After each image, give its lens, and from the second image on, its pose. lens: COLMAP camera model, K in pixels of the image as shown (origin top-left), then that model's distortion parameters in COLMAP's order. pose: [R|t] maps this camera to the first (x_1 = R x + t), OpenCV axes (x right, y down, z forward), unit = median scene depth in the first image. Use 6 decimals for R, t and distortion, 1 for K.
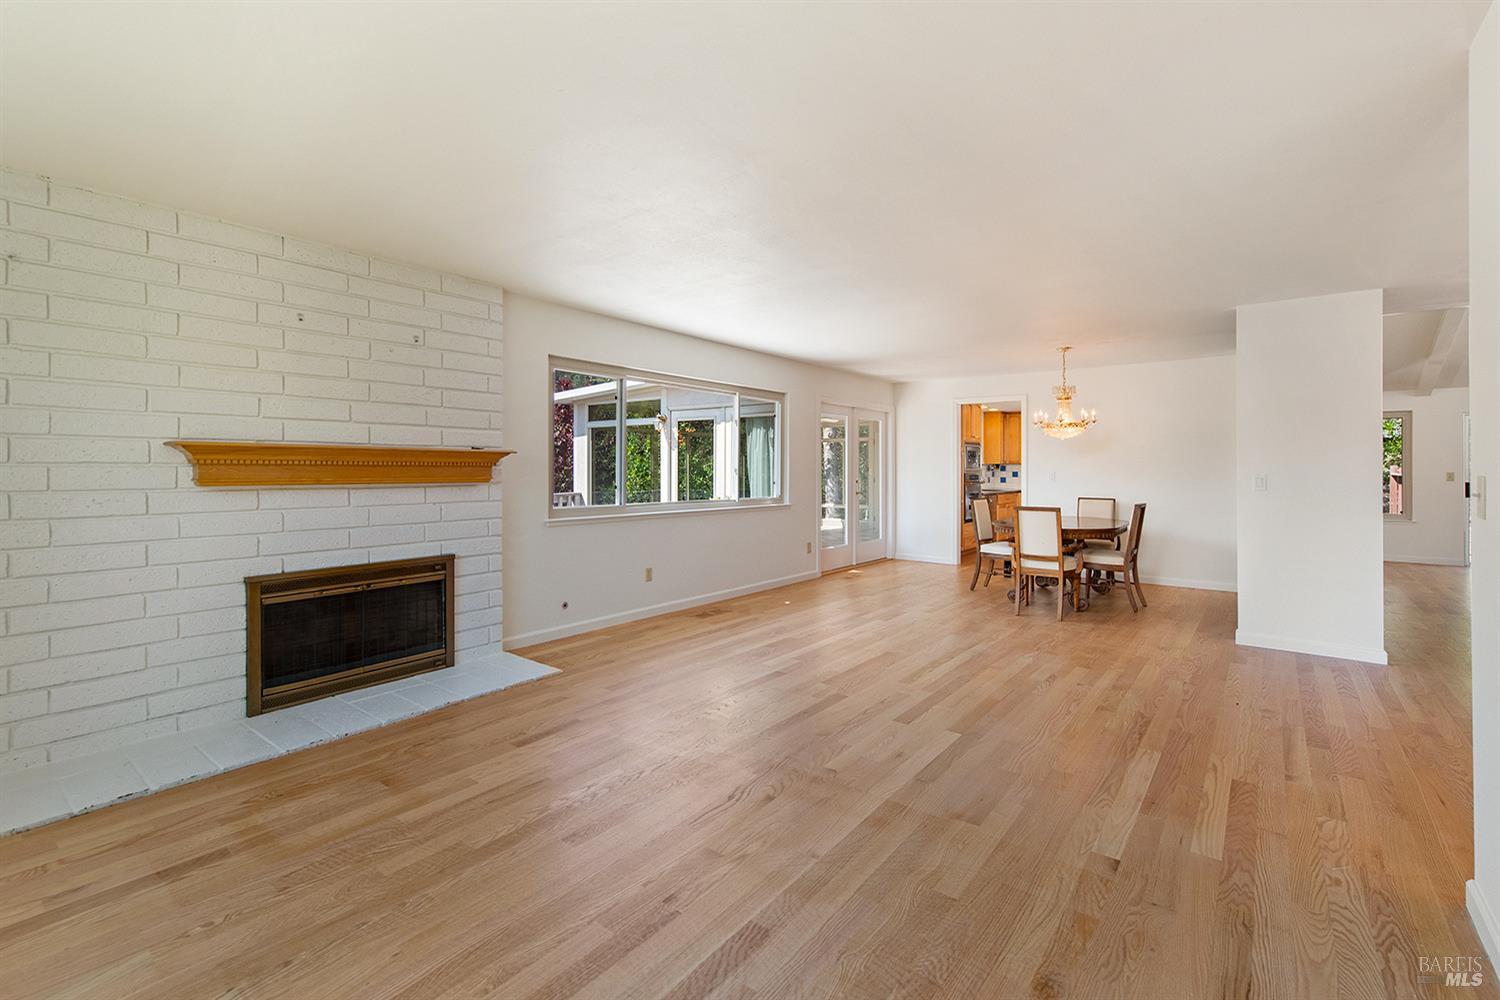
lens RADIAL K [[650.2, 0, 755.9], [0, 650.2, 463.7], [0, 0, 1]] dist [0.011139, -0.000071]
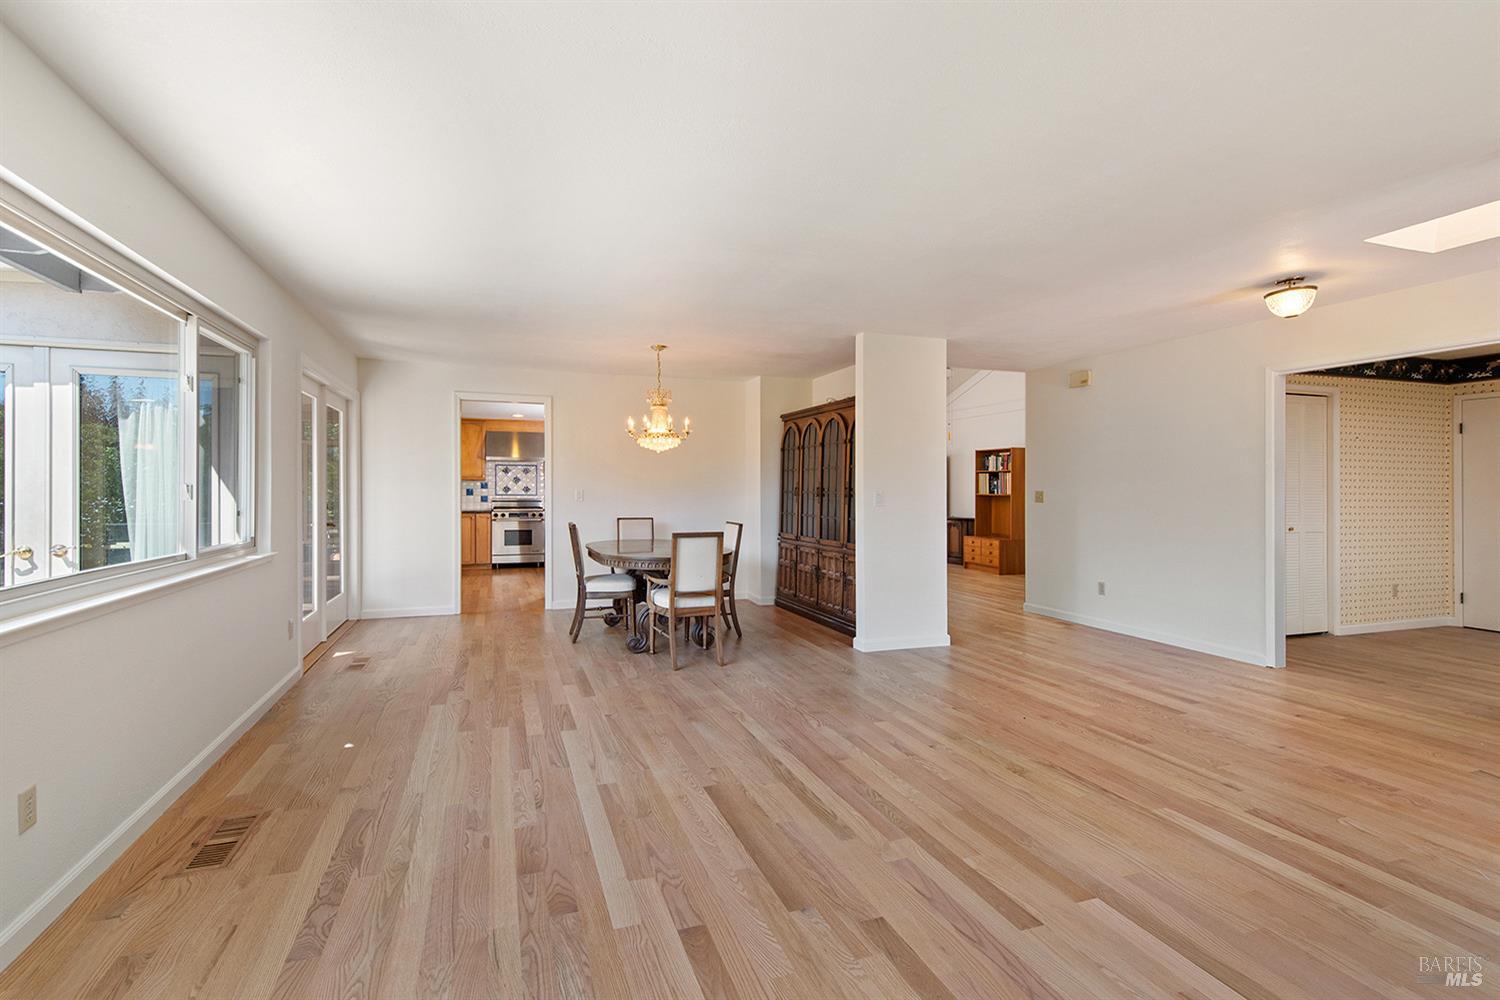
lens RADIAL K [[658.8, 0, 701.8], [0, 658.8, 484.0], [0, 0, 1]] dist [0.009926, -0.000659]
pose [[0.563228, 0.000414, 0.826301, -0.366848], [-0.007748, 0.999959, 0.004780, 0.001503], [-0.826265, -0.009094, 0.563208, 0.774758]]
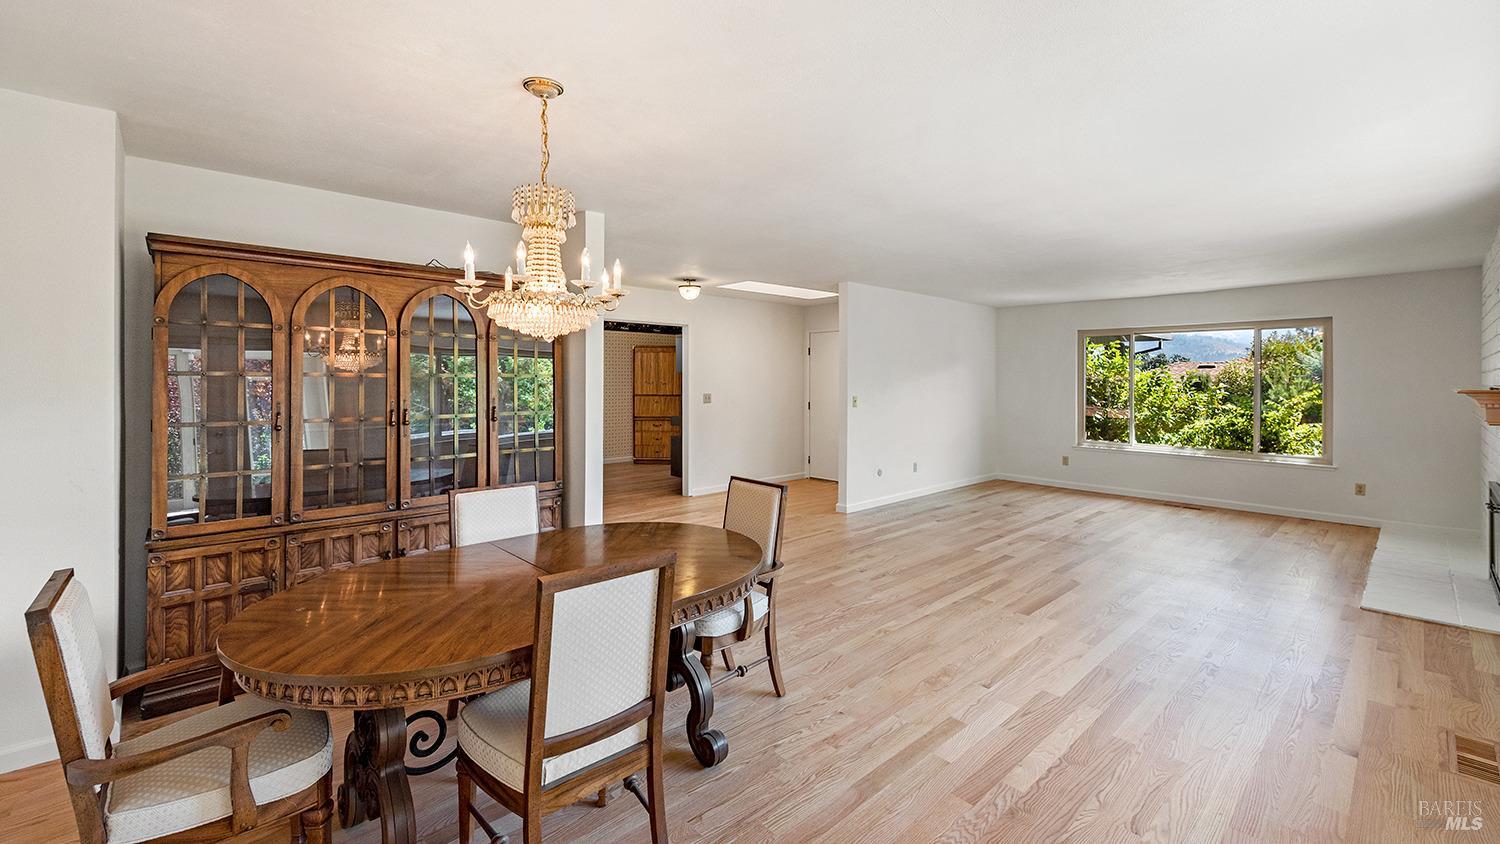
lens RADIAL K [[611.3, 0, 750.0], [0, 611.3, 374.2], [0, 0, 1]] dist [0.000534, 0.000001]
pose [[-0.986083, -0.003538, 0.166216, 0.519245], [-0.005861, 0.999892, -0.013490, -0.029694], [-0.166151, -0.014277, -0.985997, 2.231703]]
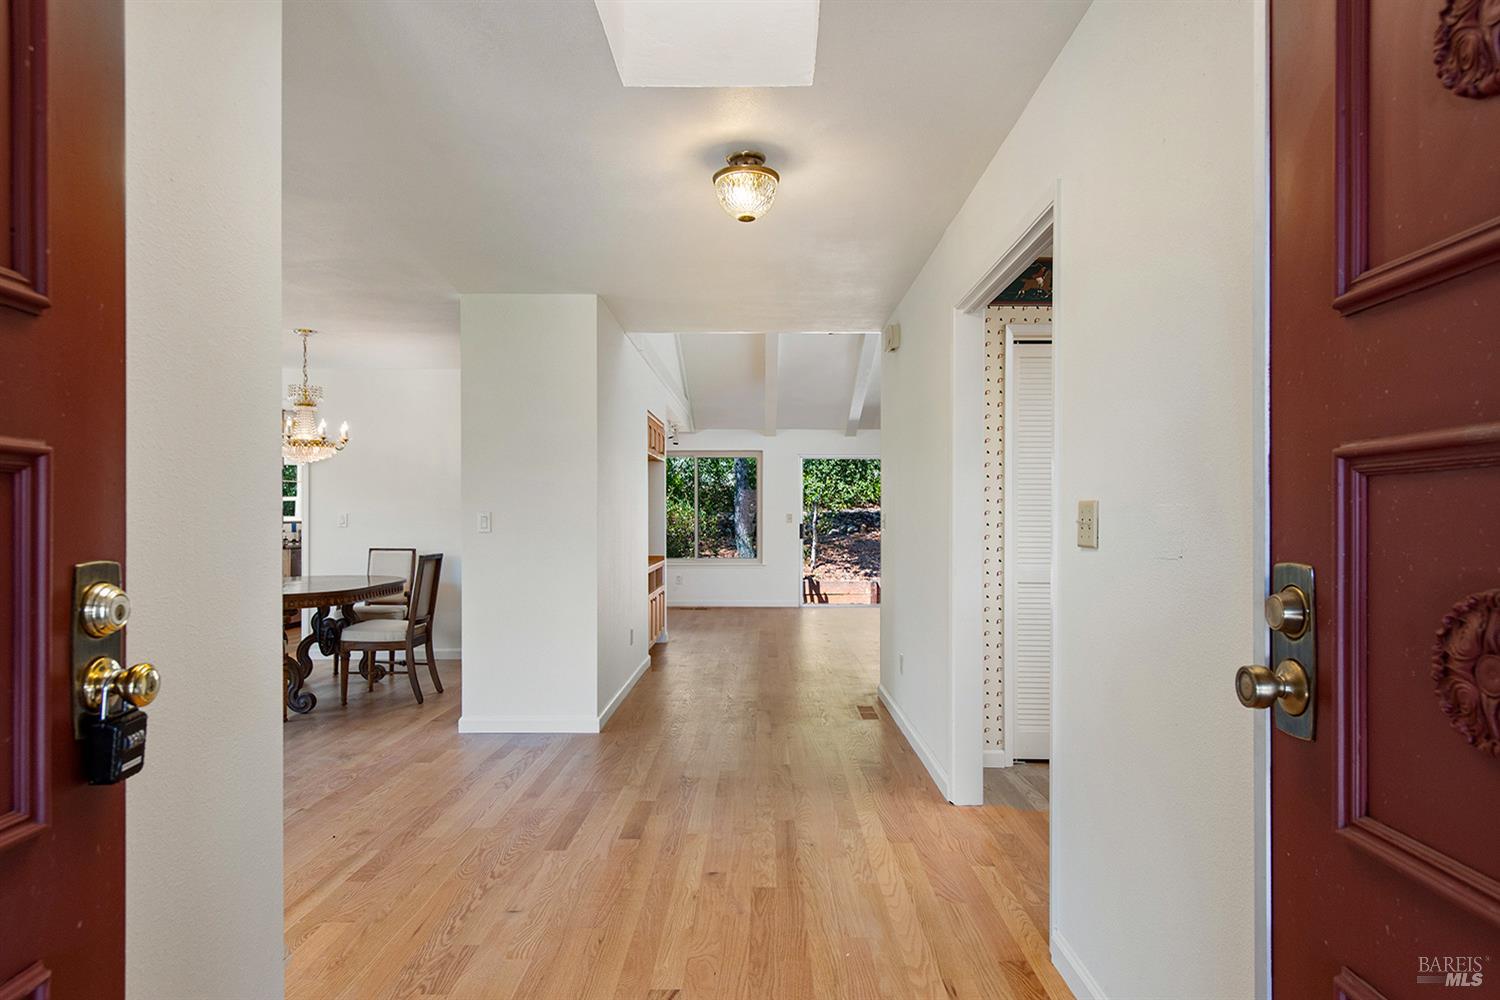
lens RADIAL K [[874.4, 0, 756.8], [0, 874.4, 513.9], [0, 0, 1]] dist [0.003613, 0.000680]
pose [[0.787260, -0.000153, 0.616621, 0.472103], [-0.003714, 0.999981, 0.004991, 0.014323], [-0.616610, -0.006219, 0.787244, -0.029623]]
